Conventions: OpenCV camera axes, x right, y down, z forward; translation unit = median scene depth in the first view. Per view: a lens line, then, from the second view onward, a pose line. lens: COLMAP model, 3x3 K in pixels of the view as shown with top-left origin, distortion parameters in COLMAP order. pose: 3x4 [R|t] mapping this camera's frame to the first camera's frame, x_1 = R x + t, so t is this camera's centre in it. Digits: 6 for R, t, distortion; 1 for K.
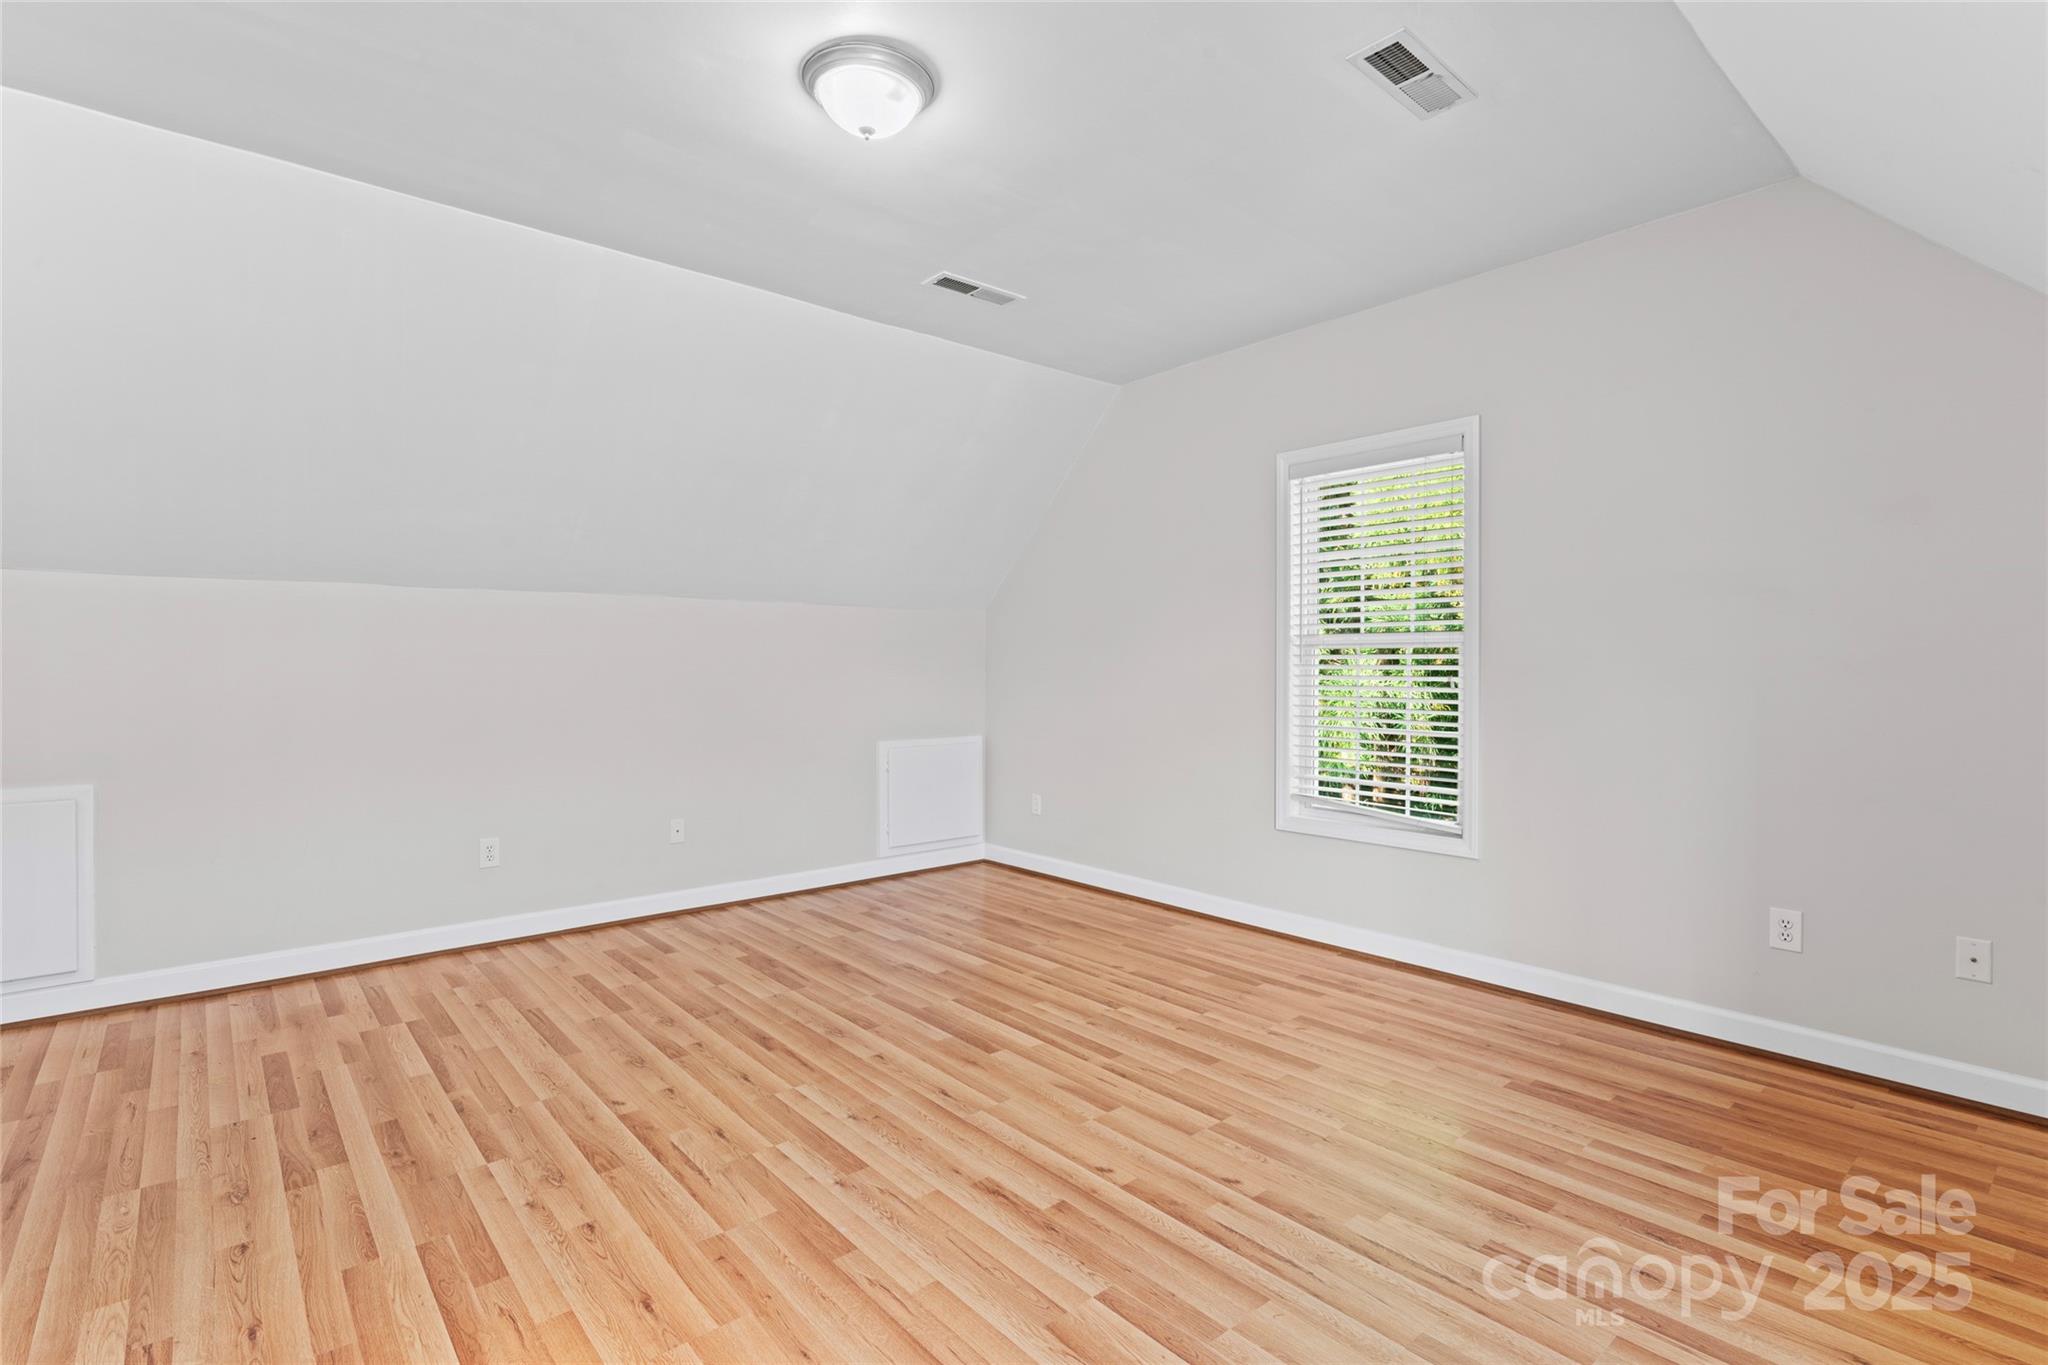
lens RADIAL K [[968.1, 0, 1022.7], [0, 968.1, 676.2], [0, 0, 1]] dist [-0.004878, 0.000197]
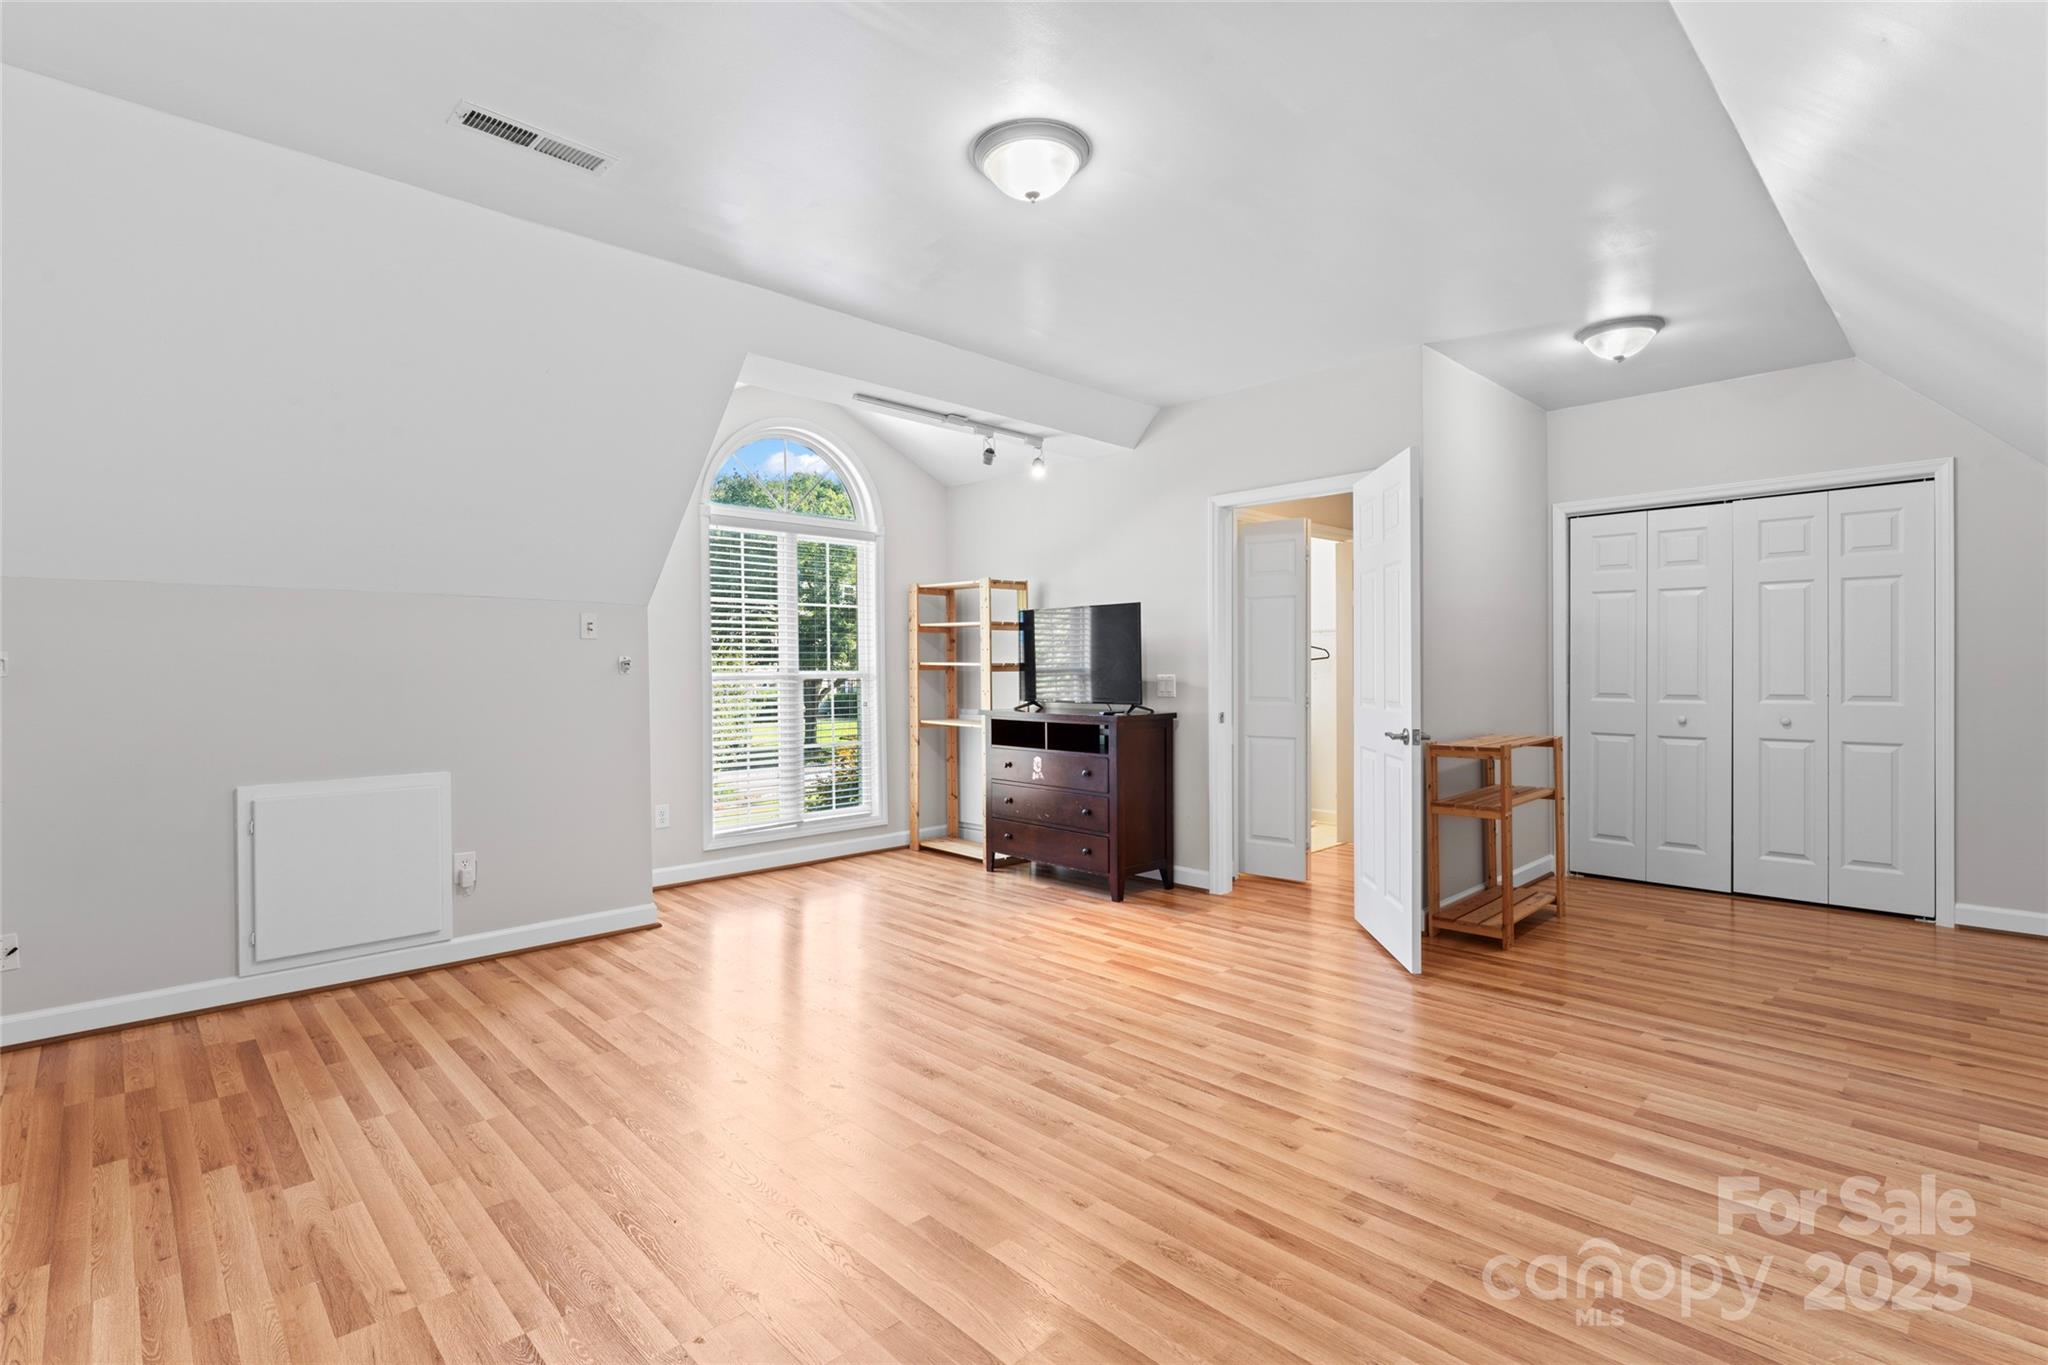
lens RADIAL K [[968.1, 0, 1025.4], [0, 968.1, 676.0], [0, 0, 1]] dist [-0.004878, 0.000197]
pose [[-0.998331, 0.006655, -0.057374, -0.075542], [0.005661, 0.999831, 0.017482, -0.023037], [0.057481, 0.017128, -0.998200, 1.929067]]
